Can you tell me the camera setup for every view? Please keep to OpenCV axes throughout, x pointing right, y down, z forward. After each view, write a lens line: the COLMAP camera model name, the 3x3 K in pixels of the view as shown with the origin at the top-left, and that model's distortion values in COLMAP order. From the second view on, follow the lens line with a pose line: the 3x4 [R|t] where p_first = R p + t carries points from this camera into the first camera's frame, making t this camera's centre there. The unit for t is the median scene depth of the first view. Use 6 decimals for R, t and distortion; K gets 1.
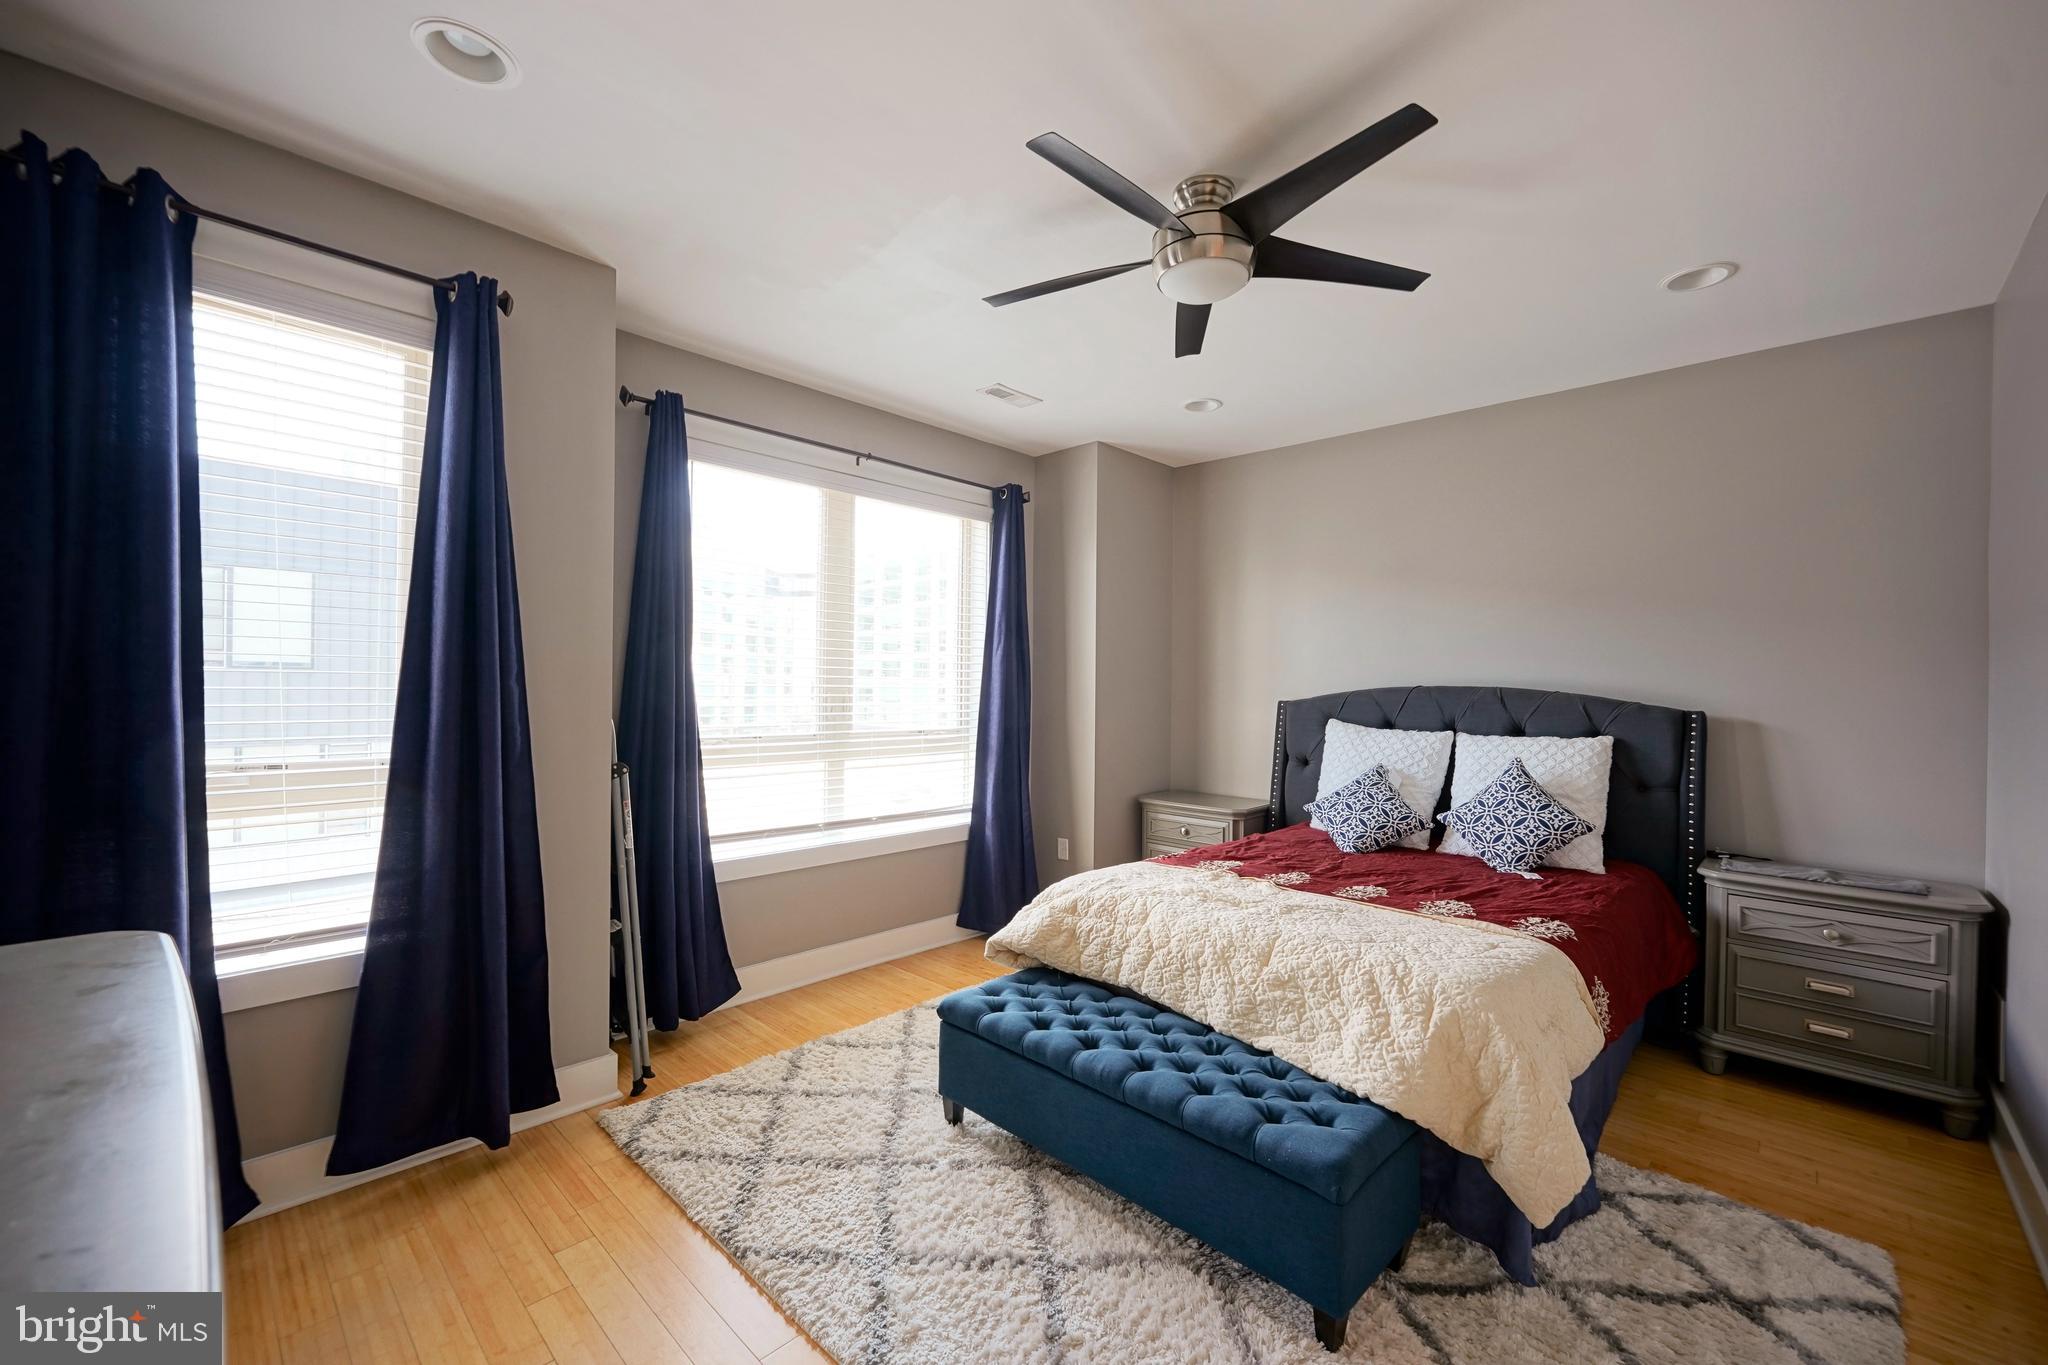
lens RADIAL K [[817.5, 0, 1027.8], [0, 817.5, 682.0], [0, 0, 1]] dist [-0.000417, -0.000007]
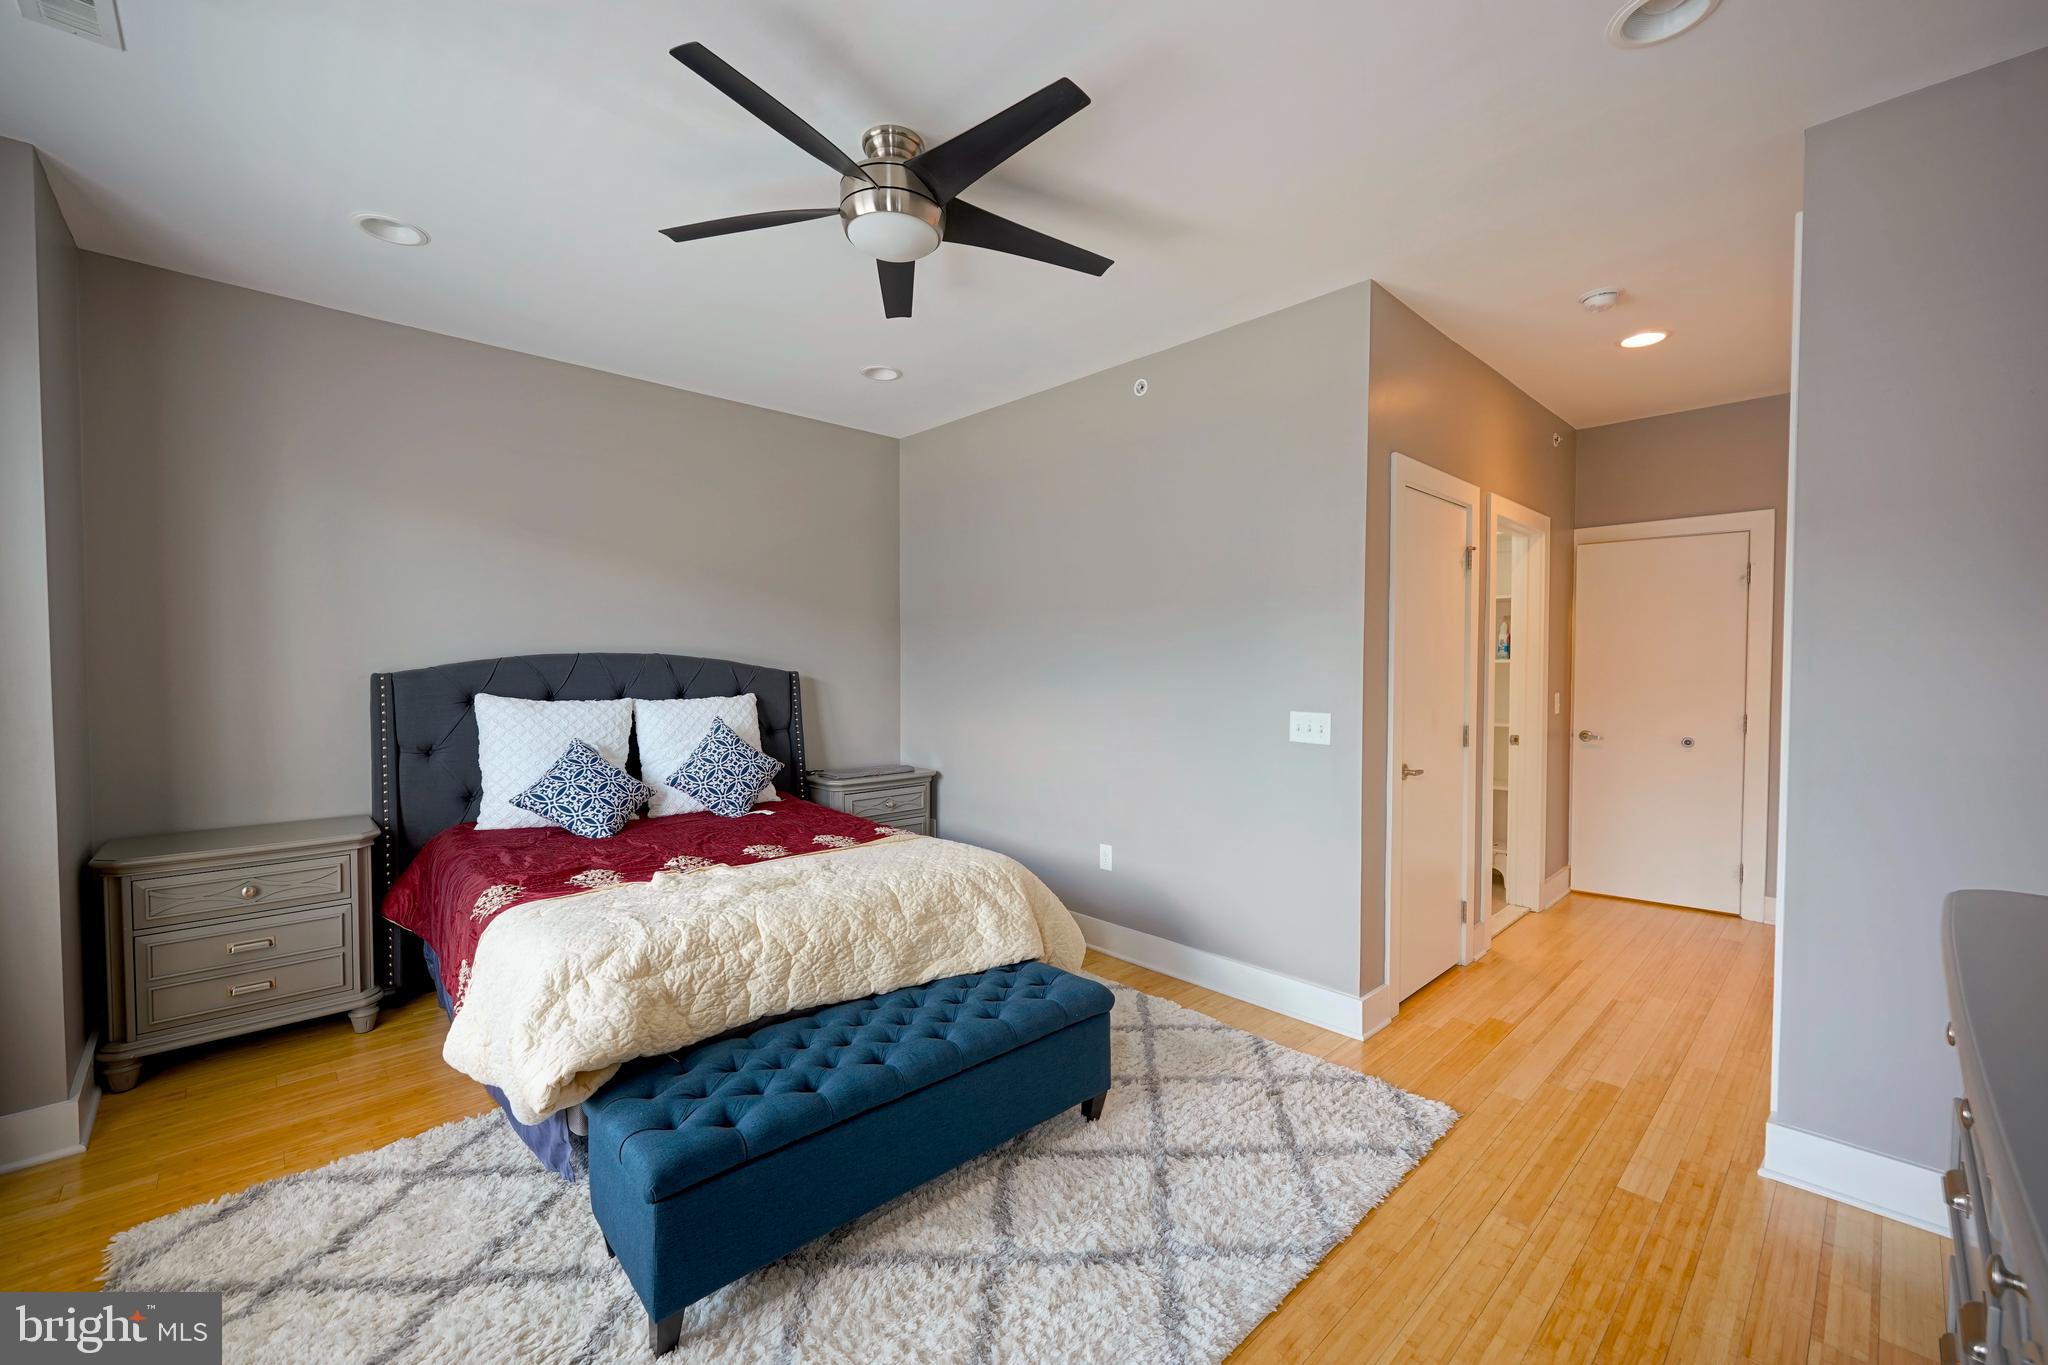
lens RADIAL K [[817.5, 0, 1027.3], [0, 817.5, 683.4], [0, 0, 1]] dist [-0.000417, -0.000007]
pose [[0.053957, -0.035959, 0.997896, -0.687610], [-0.005331, 0.999327, 0.036299, 0.004963], [-0.998529, -0.007279, 0.053729, 0.700746]]
